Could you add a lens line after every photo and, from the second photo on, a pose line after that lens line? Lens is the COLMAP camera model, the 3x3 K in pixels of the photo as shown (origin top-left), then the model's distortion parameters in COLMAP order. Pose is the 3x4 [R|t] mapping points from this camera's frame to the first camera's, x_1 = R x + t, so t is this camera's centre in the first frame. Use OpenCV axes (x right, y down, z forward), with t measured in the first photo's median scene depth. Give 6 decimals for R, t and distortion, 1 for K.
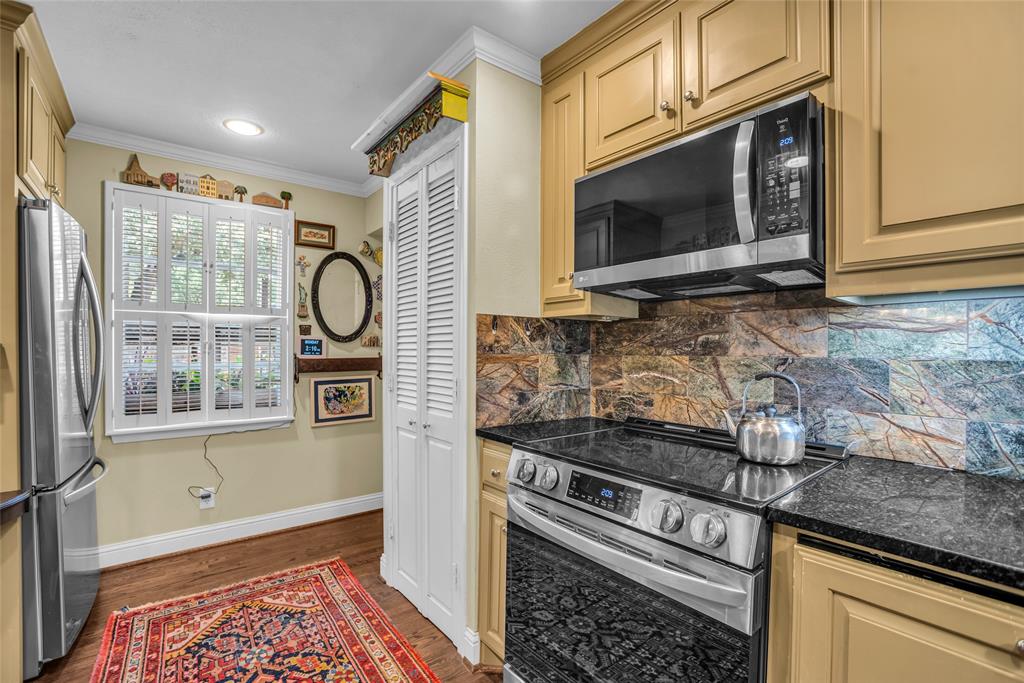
lens RADIAL K [[452.4, 0, 514.5], [0, 452.4, 344.8], [0, 0, 1]] dist [-0.032317, 0.000322]
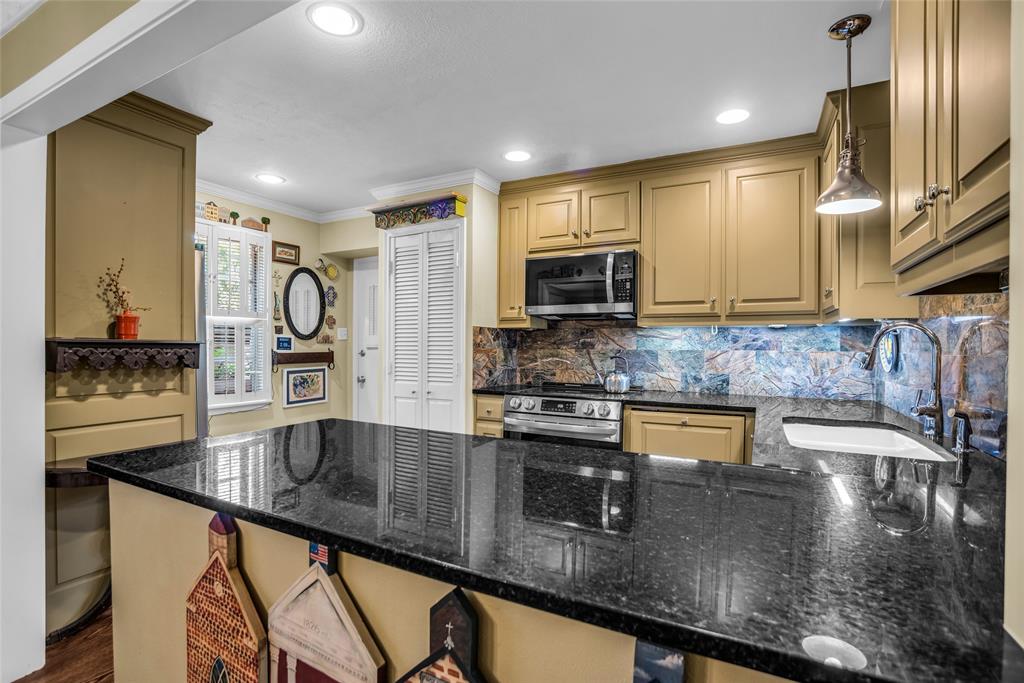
lens RADIAL K [[491.6, 0, 512.0], [0, 491.6, 341.5], [0, 0, 1]] dist [0.000041, 0.000036]
pose [[0.921167, 0.005638, 0.389128, -0.651316], [-0.005715, 0.999983, -0.000958, -0.005308], [-0.389126, -0.001342, 0.921183, -0.812054]]
